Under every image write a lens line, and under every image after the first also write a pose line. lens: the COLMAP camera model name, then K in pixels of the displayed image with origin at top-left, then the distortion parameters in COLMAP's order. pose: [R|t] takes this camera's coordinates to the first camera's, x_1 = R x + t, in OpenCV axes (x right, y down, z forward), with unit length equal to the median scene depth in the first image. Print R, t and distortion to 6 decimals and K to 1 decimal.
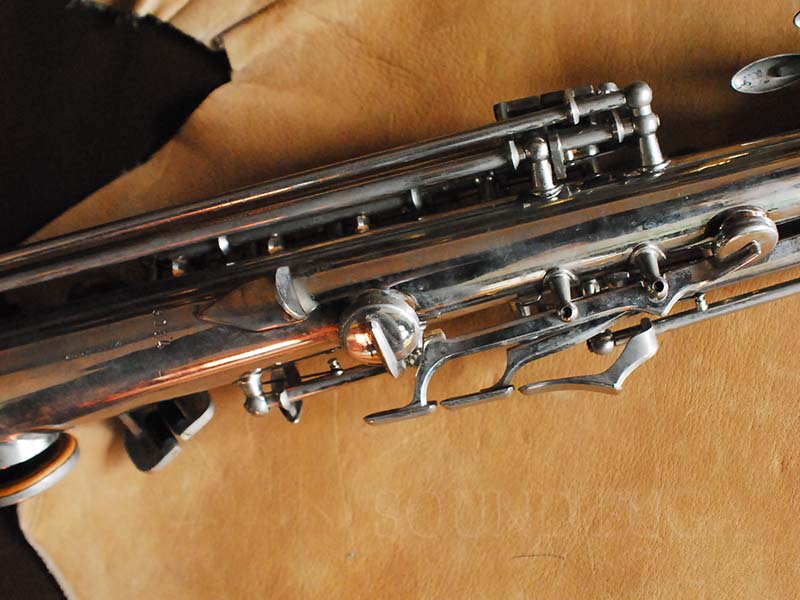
lens RADIAL K [[1062.2, 0, 400.0], [0, 1062.2, 300.0], [0, 0, 1]] dist [-0.138572, 0.148564]
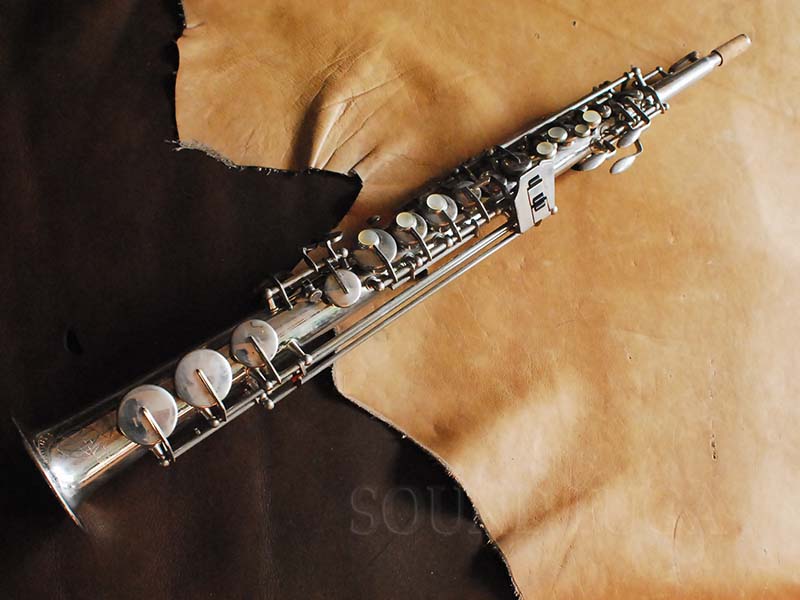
lens RADIAL K [[1062.2, 0, 400.0], [0, 1062.2, 300.0], [0, 0, 1]] dist [-0.138572, 0.148564]
pose [[0.899898, -0.205739, 0.384520, -1.067211], [0.309118, 0.922882, -0.229642, 0.593116], [-0.307621, 0.325516, 0.894097, -1.029268]]
